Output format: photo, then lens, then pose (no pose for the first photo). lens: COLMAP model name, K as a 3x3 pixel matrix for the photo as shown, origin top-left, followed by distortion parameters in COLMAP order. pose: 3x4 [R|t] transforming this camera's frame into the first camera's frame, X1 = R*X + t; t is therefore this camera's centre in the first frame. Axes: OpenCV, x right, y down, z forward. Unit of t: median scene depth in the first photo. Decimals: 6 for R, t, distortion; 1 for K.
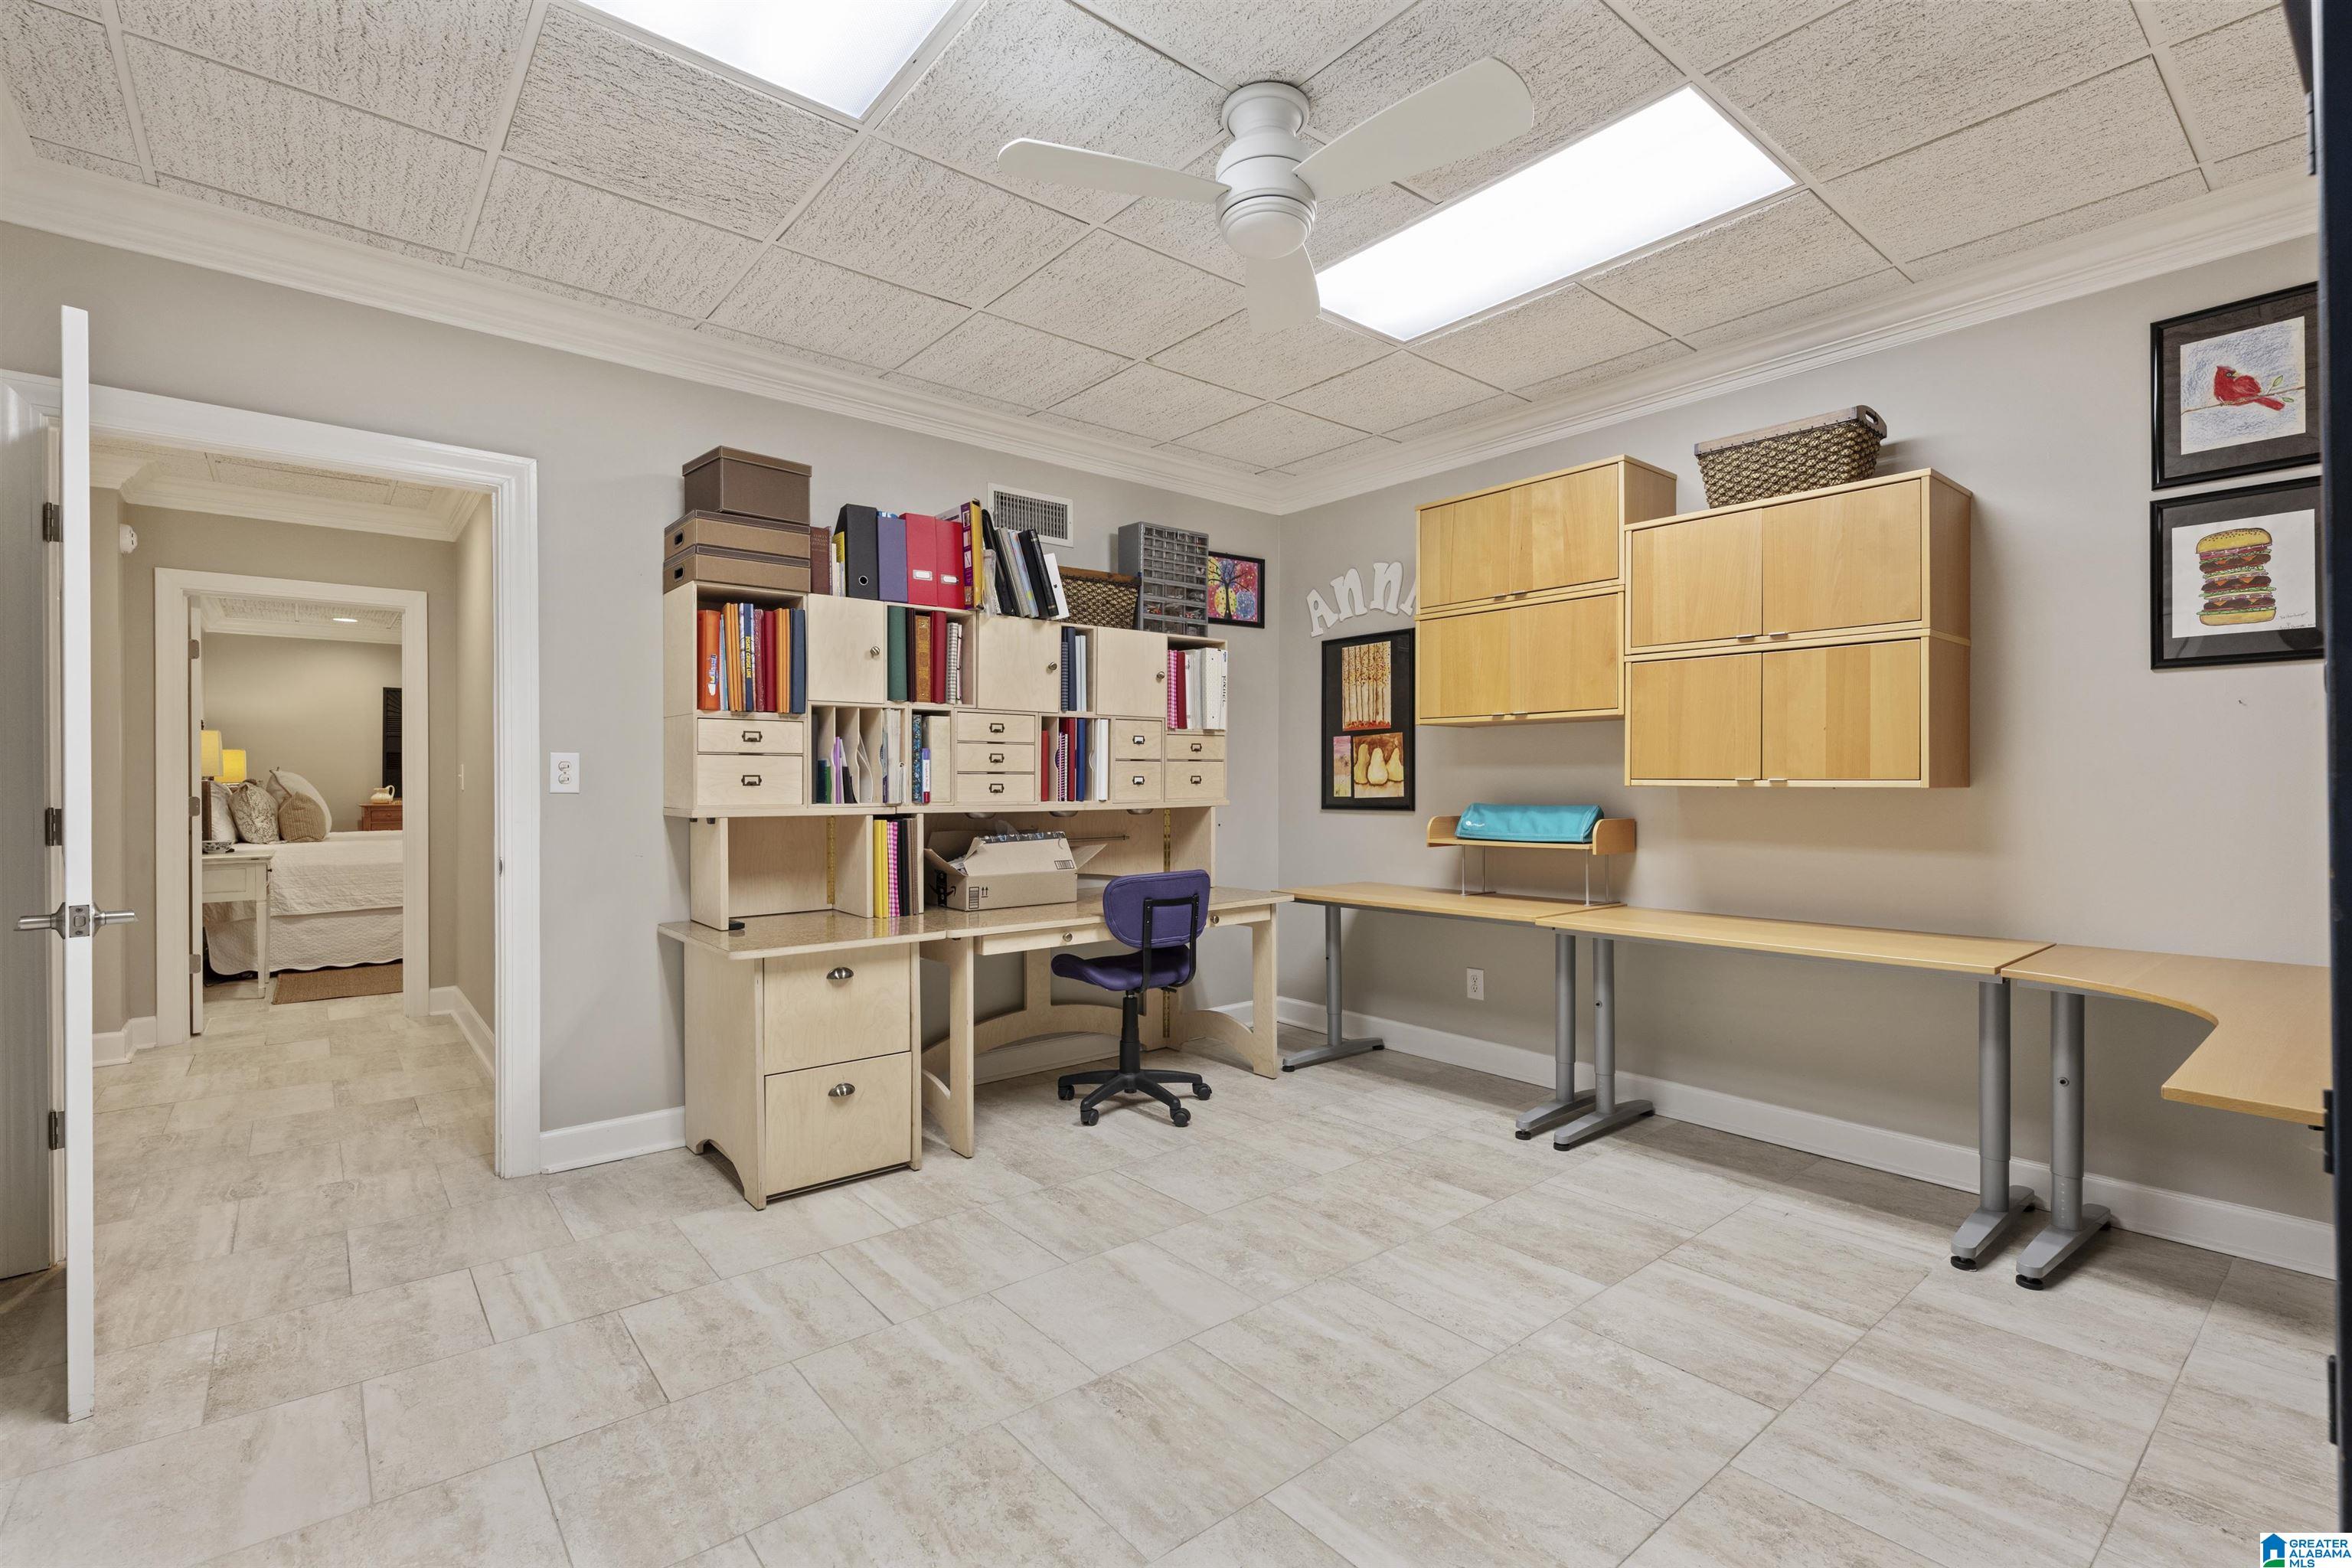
lens RADIAL K [[1081.7, 0, 1176.0], [0, 1081.7, 784.0], [0, 0, 1]] dist [0.000575, 0.000318]
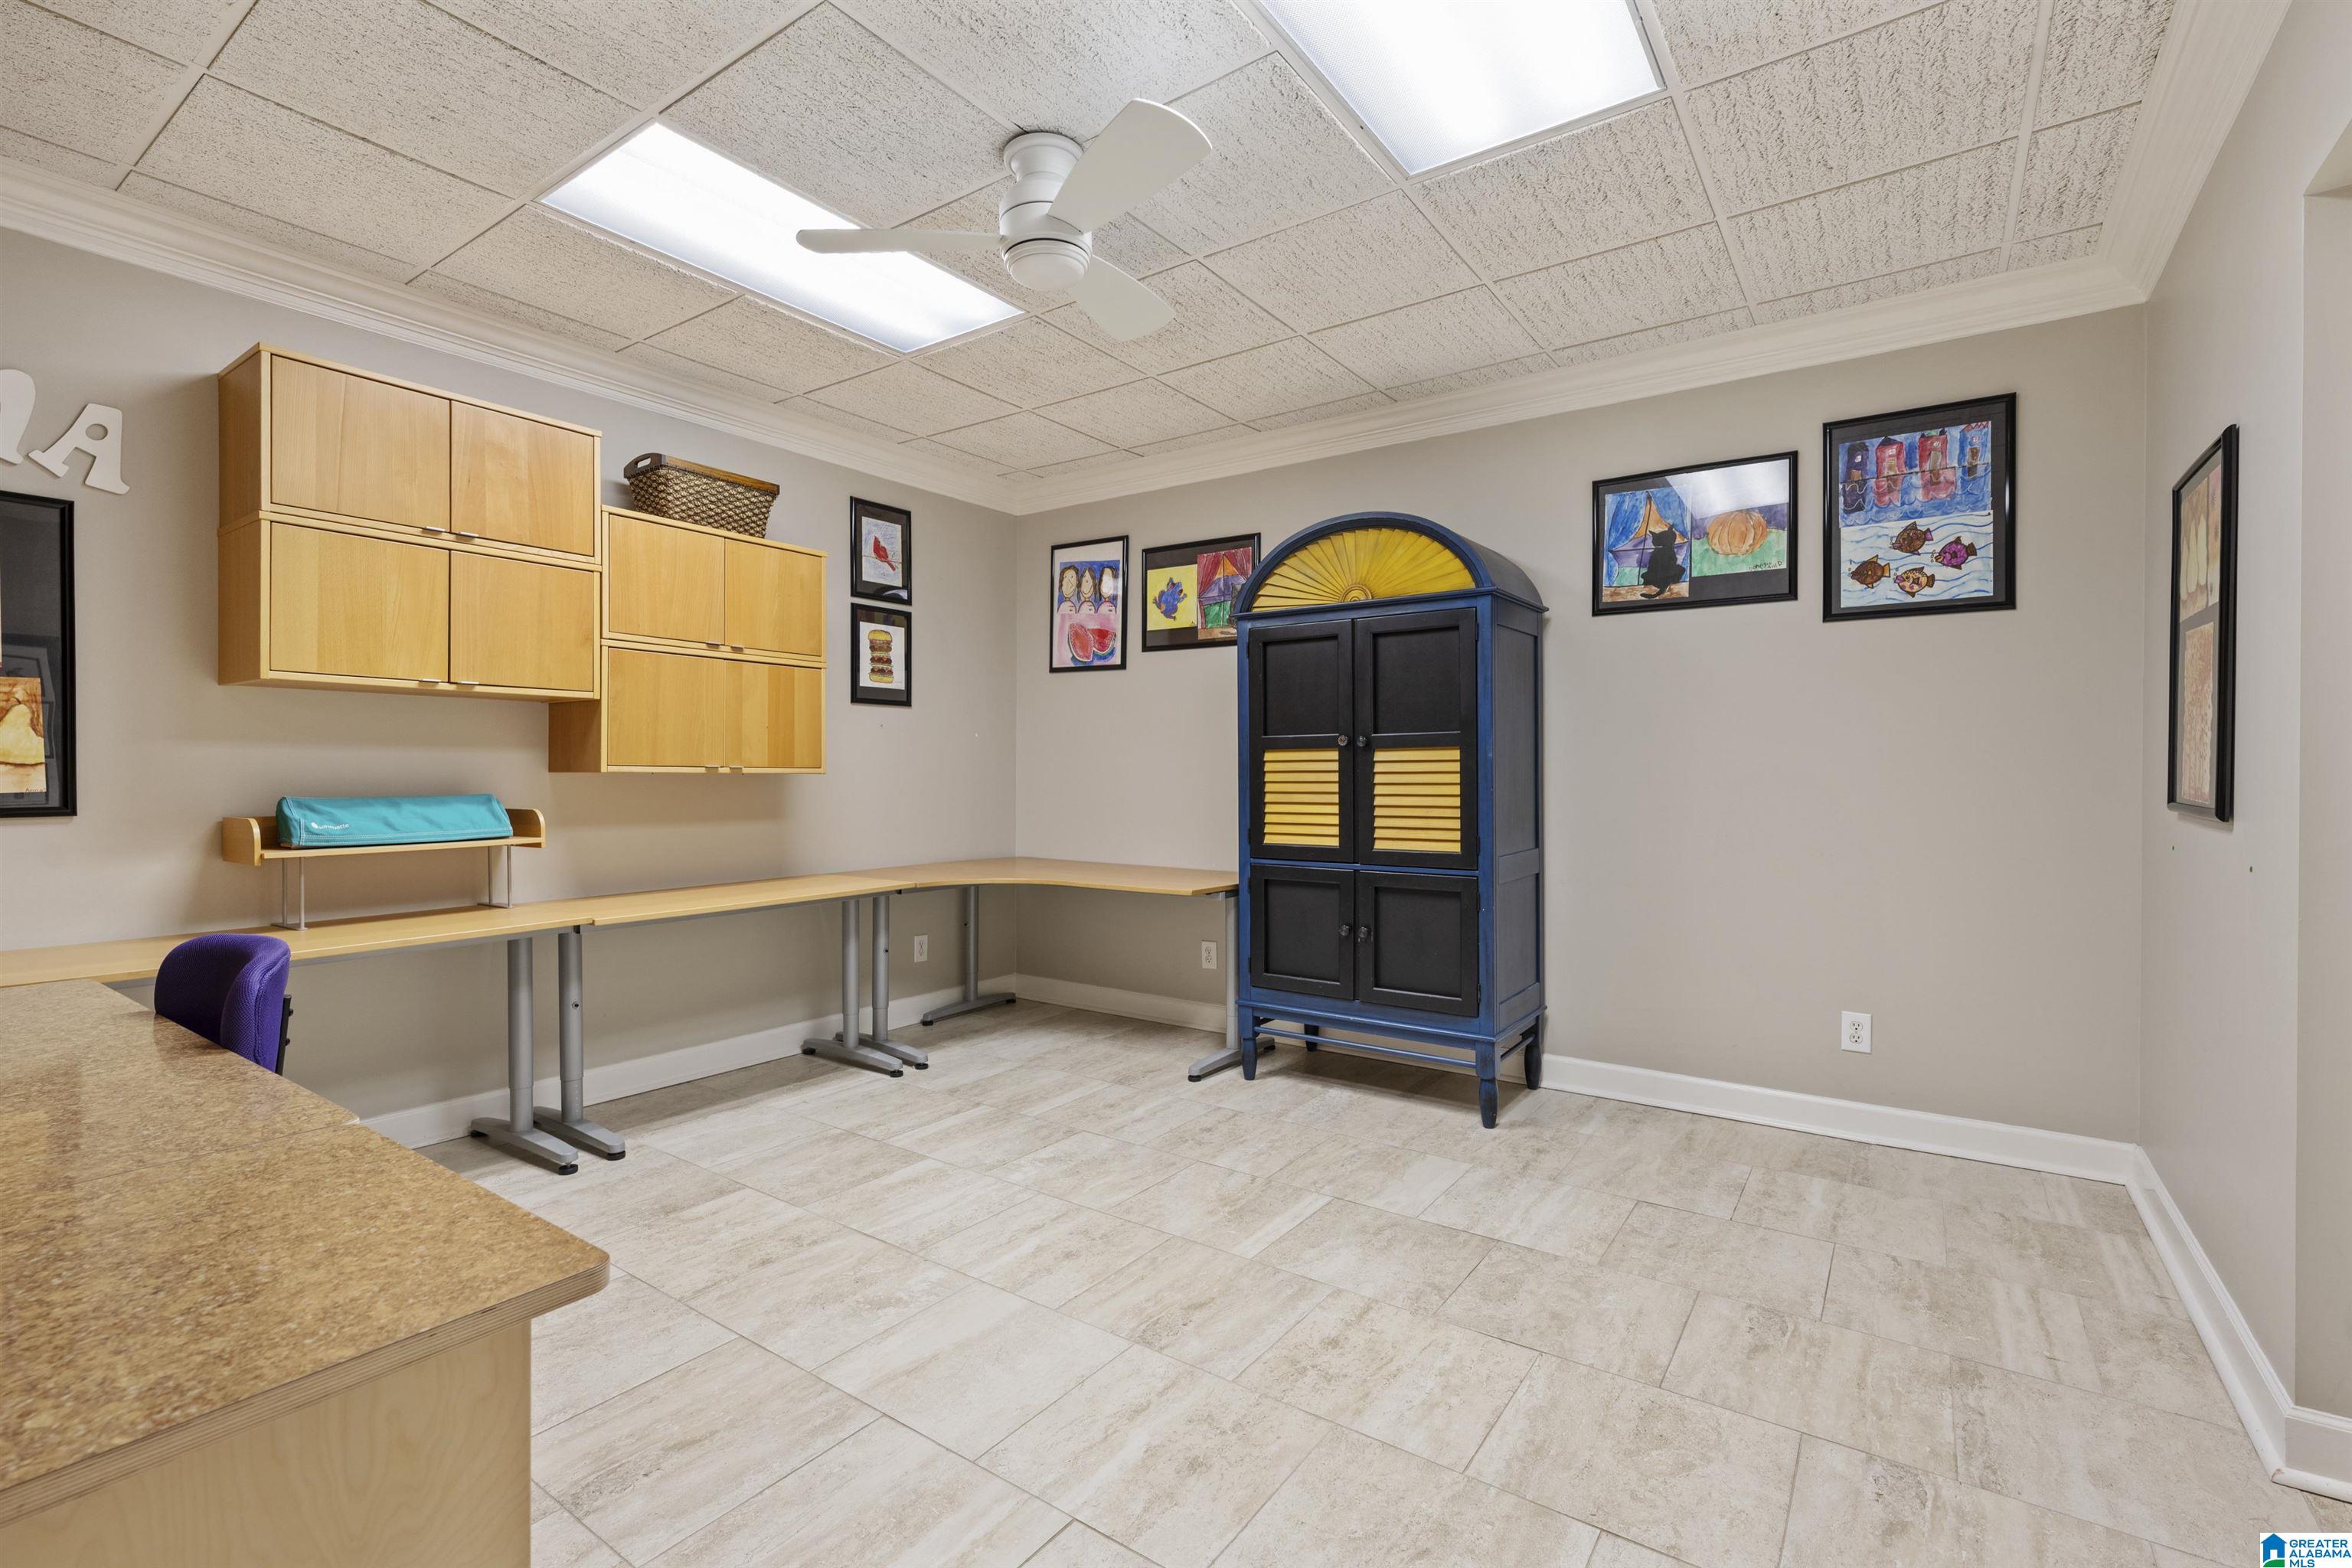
lens RADIAL K [[1071.6, 0, 1176.0], [0, 1071.6, 784.0], [0, 0, 1]] dist [-0.002669, 0.000292]
pose [[-0.283841, -0.009552, 0.958824, -0.856444], [-0.000101, 0.999951, 0.009932, 0.003331], [-0.958871, 0.002723, -0.283828, 1.015635]]
